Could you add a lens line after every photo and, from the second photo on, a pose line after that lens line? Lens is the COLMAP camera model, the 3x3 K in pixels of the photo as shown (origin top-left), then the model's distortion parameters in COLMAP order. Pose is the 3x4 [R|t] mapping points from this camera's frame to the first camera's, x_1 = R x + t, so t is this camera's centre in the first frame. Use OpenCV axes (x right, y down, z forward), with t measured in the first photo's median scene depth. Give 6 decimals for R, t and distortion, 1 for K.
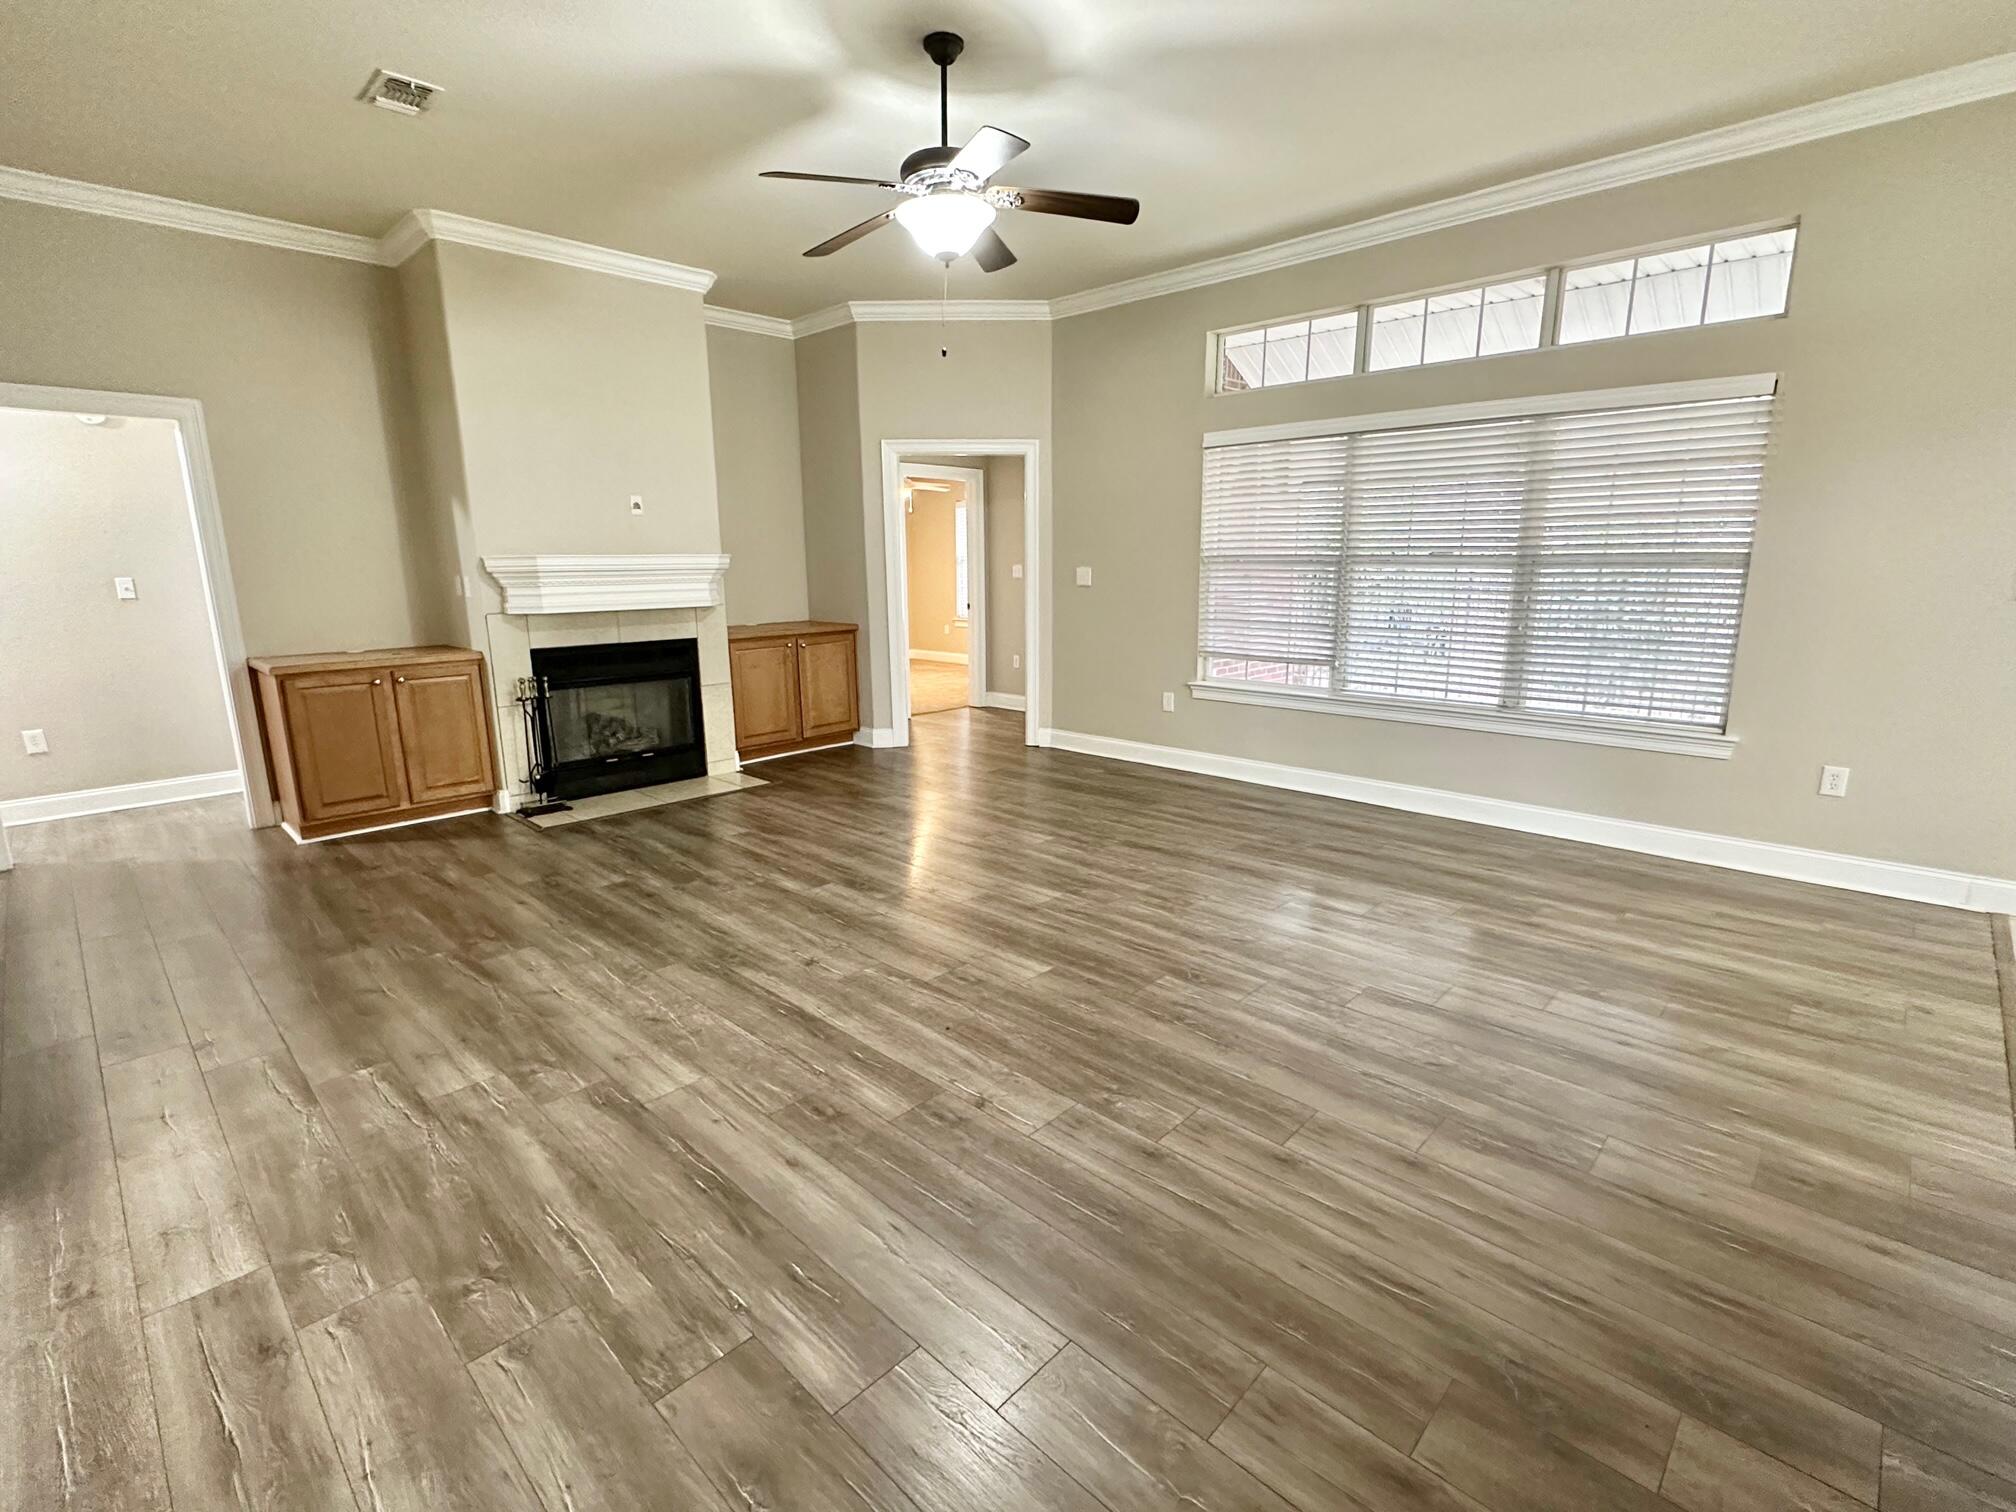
lens RADIAL K [[934.2, 0, 1007.3], [0, 934.2, 761.2], [0, 0, 1]] dist [-0.004139, 0.000010]
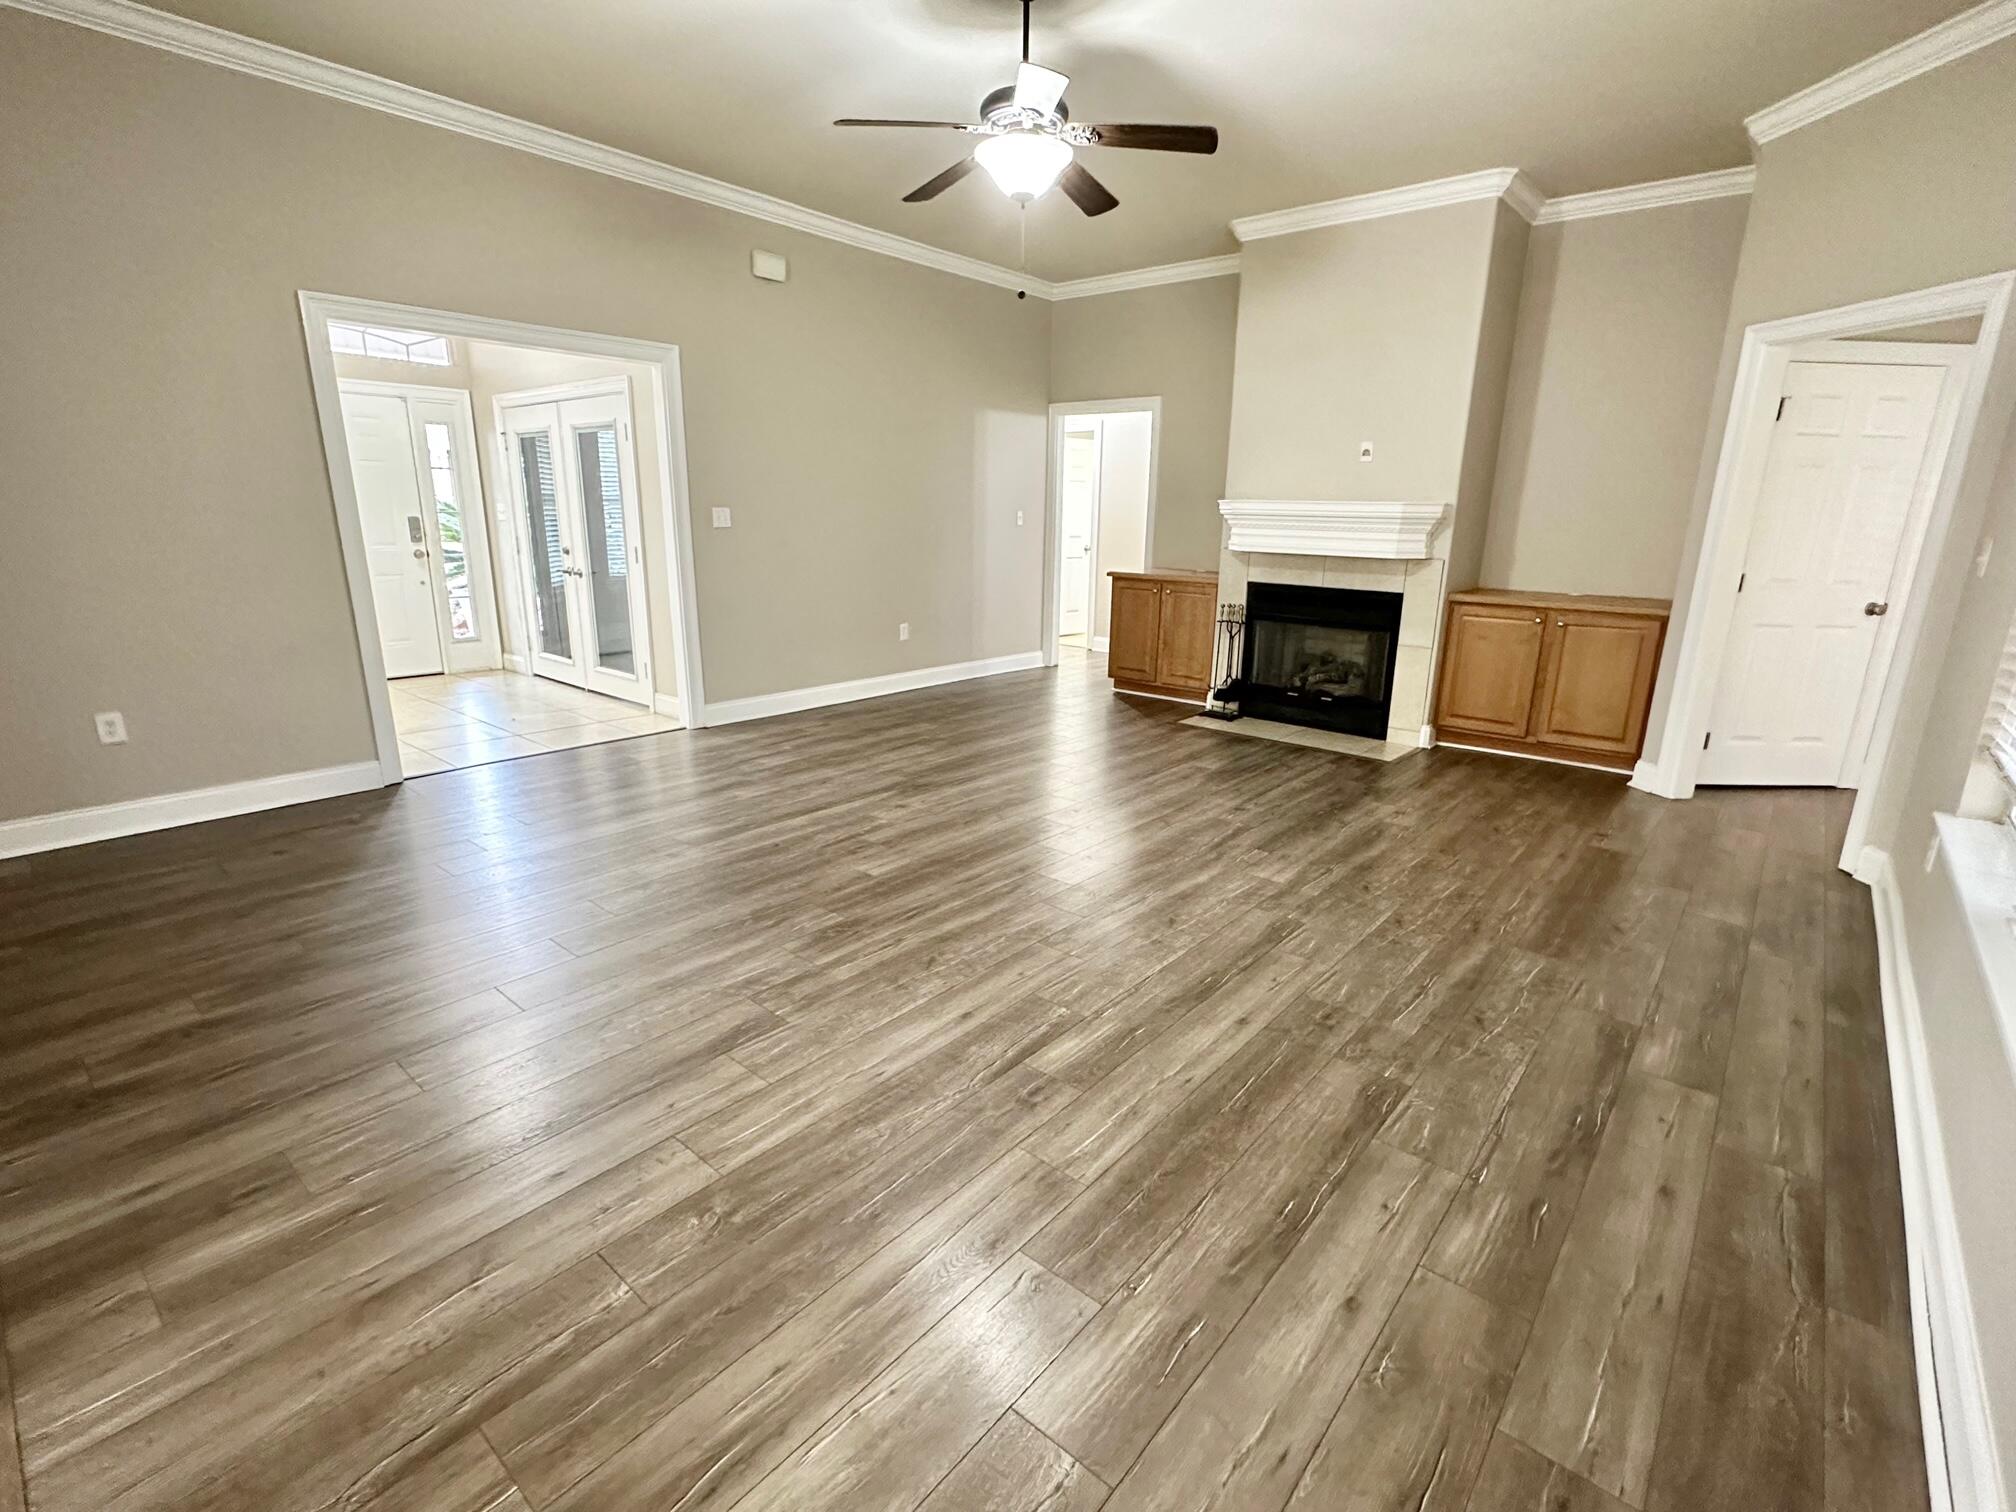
lens RADIAL K [[934.2, 0, 1007.3], [0, 934.2, 761.2], [0, 0, 1]] dist [-0.004139, 0.000010]
pose [[0.060445, 0.272480, -0.960261, 0.868045], [-0.229263, 0.940091, 0.252326, -0.176088], [0.971486, 0.204900, 0.119293, 0.801132]]
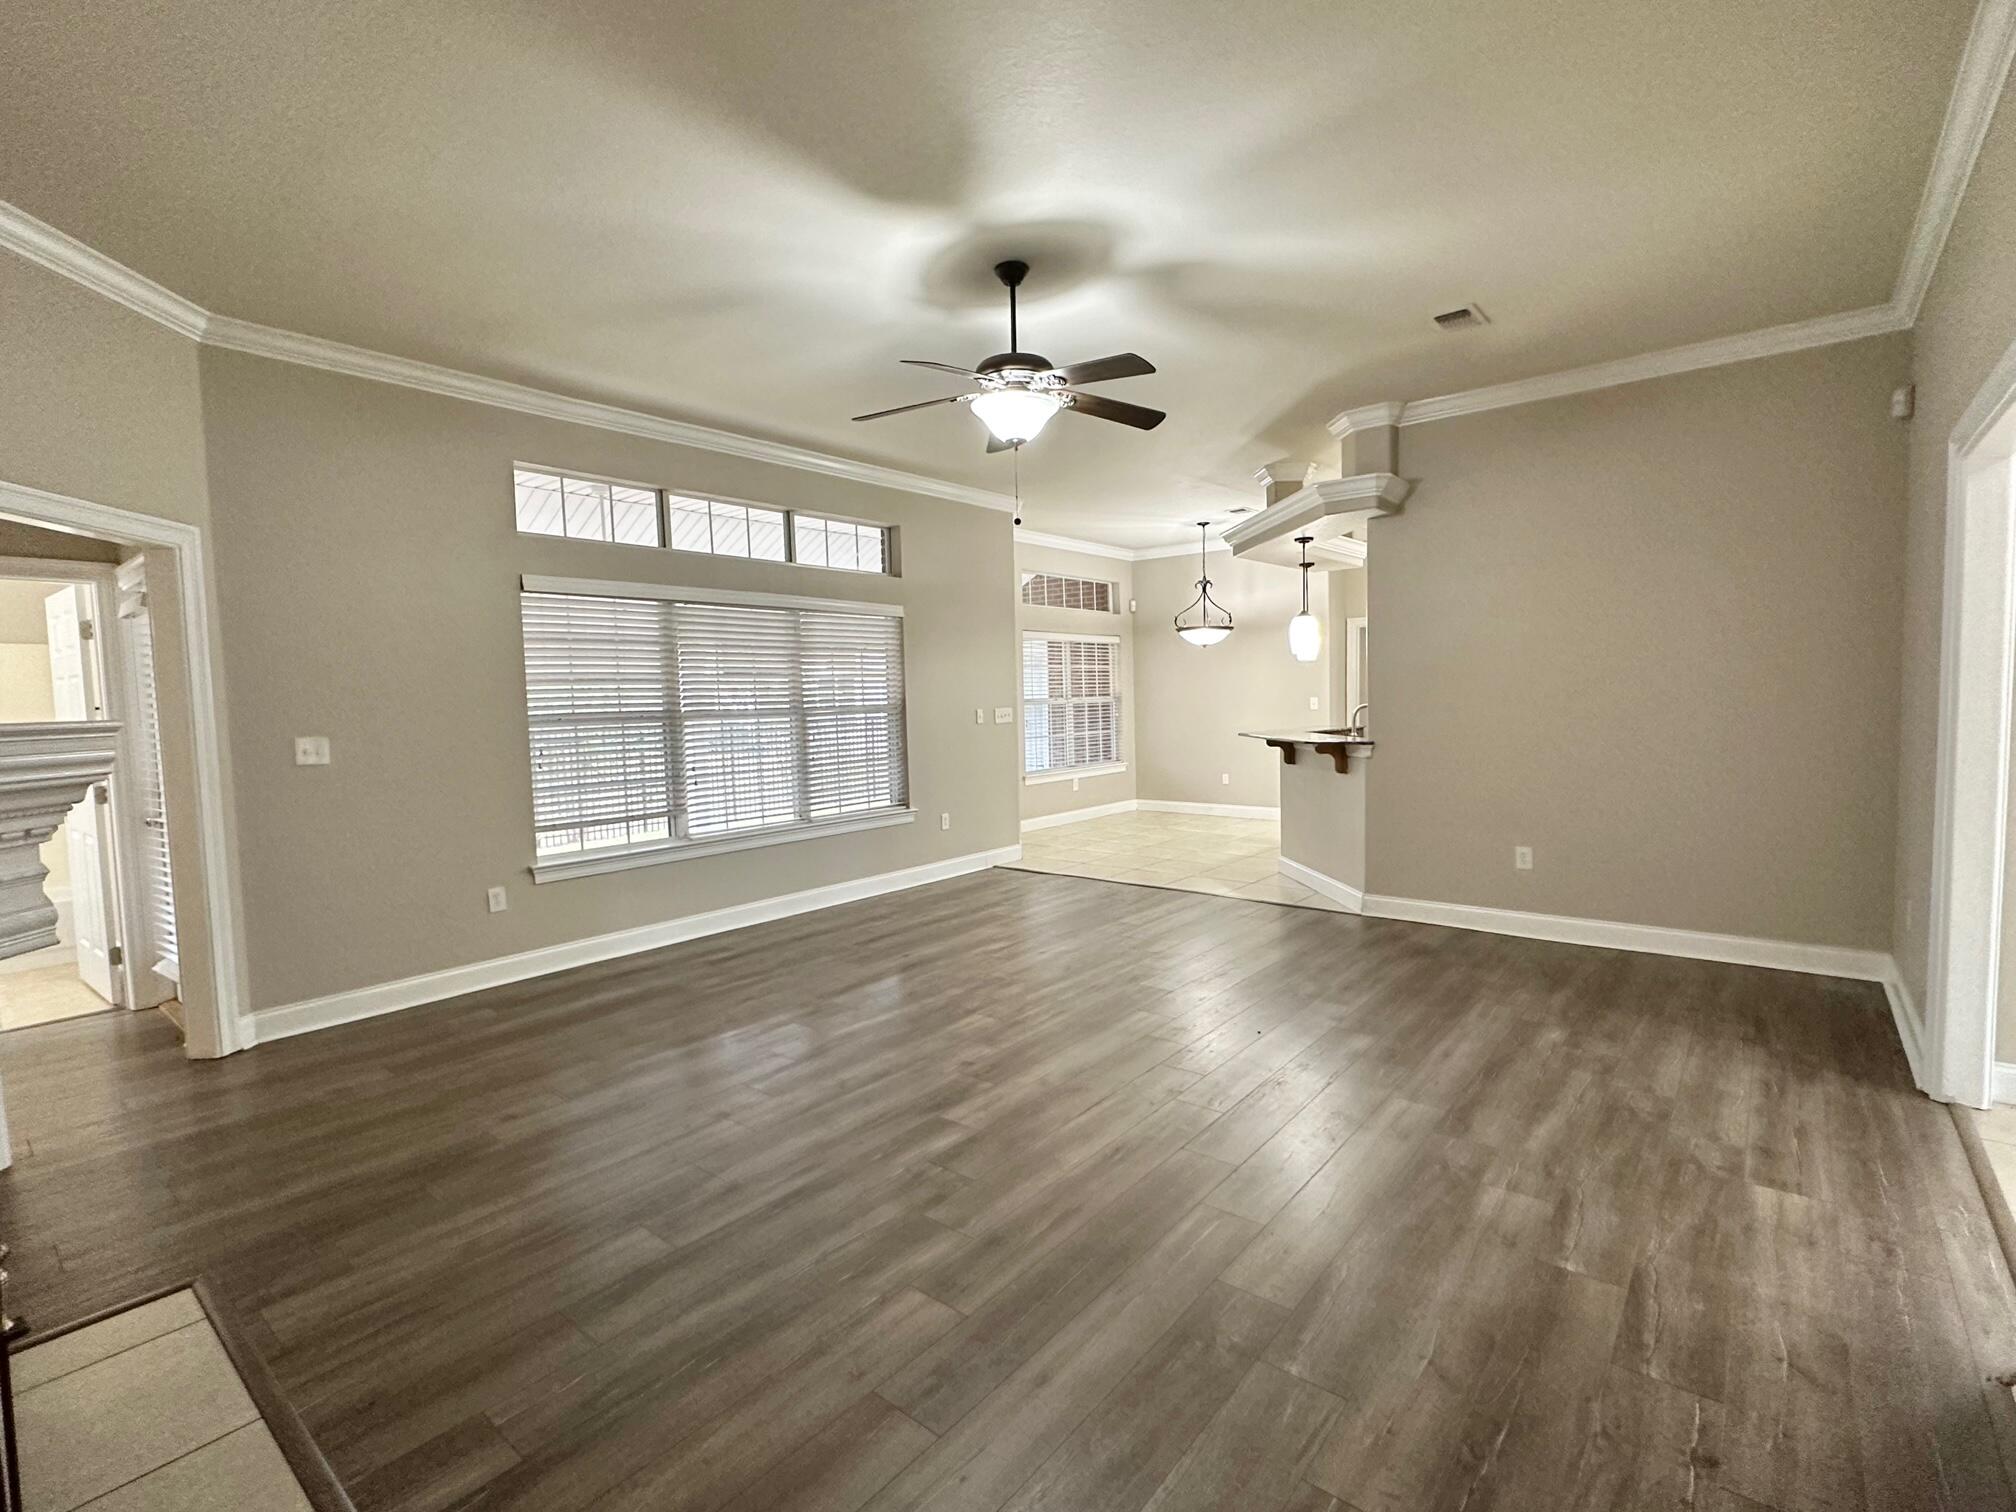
lens RADIAL K [[934.2, 0, 1007.3], [0, 934.2, 761.2], [0, 0, 1]] dist [-0.004139, 0.000010]
pose [[-0.073329, -0.061209, 0.995428, -0.974312], [0.238170, 0.968160, 0.077077, -0.208820], [-0.968451, 0.242733, -0.056417, 0.942819]]
